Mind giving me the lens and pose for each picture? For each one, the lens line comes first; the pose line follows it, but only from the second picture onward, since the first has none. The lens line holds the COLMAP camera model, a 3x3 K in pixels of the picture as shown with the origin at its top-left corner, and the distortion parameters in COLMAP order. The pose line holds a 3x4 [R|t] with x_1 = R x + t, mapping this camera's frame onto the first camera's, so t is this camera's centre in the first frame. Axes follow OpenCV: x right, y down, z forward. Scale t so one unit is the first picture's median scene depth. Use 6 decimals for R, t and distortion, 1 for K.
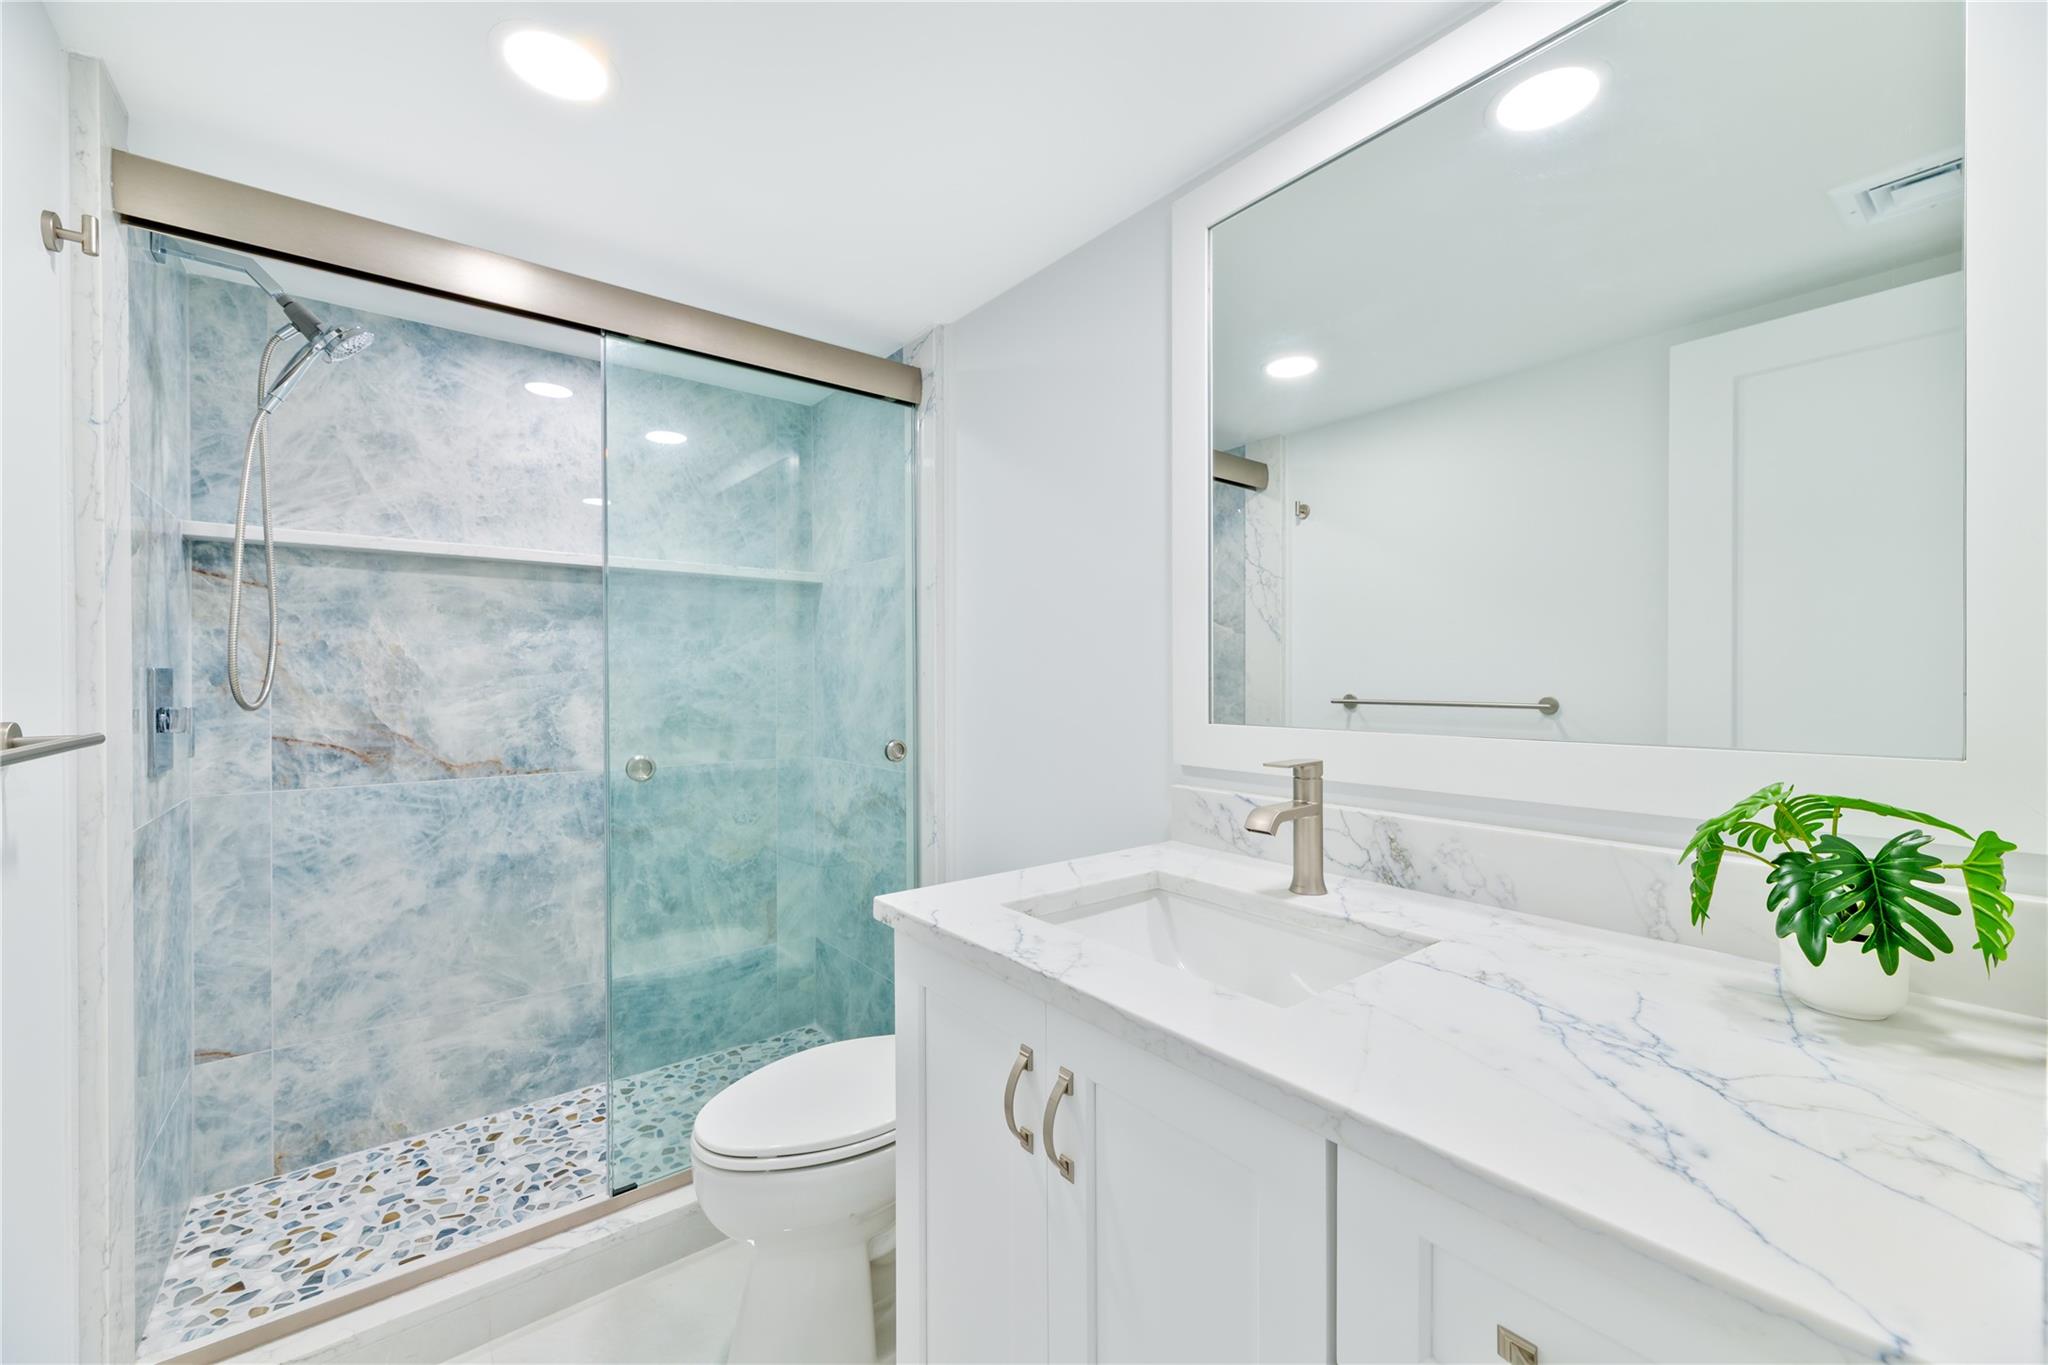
lens RADIAL K [[817.6, 0, 1032.0], [0, 817.6, 686.9], [0, 0, 1]] dist [0.004544, -0.000671]
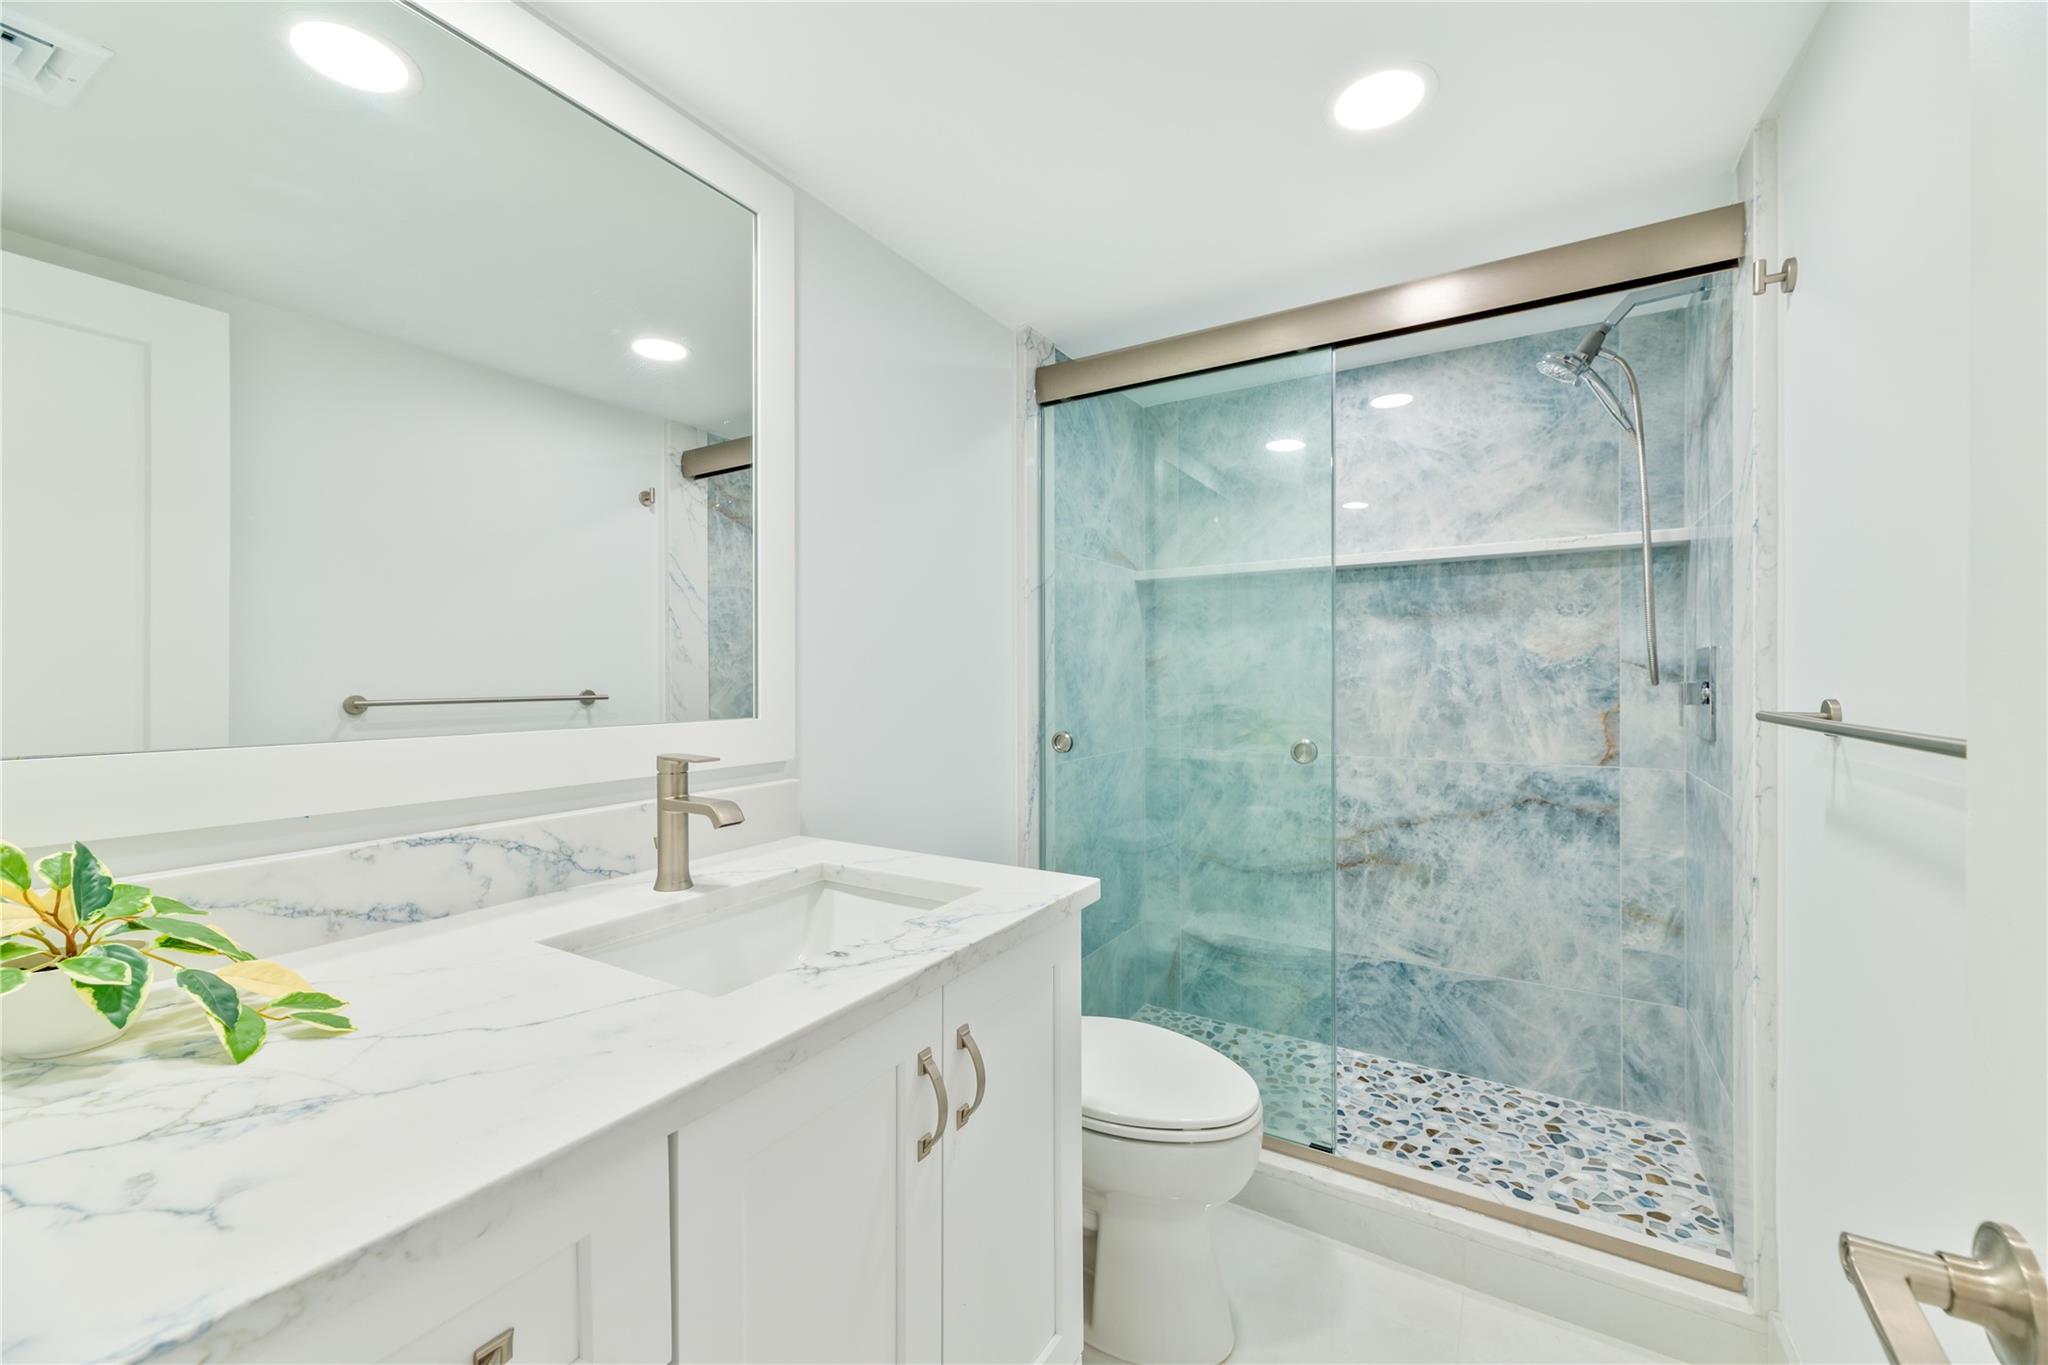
lens RADIAL K [[817.6, 0, 1029.3], [0, 817.6, 670.7], [0, 0, 1]] dist [0.004544, -0.000671]
pose [[-0.348321, 0.005148, 0.937361, -0.886127], [0.010807, 0.999941, -0.001476, -0.008497], [-0.937313, 0.009616, -0.348356, 1.120498]]
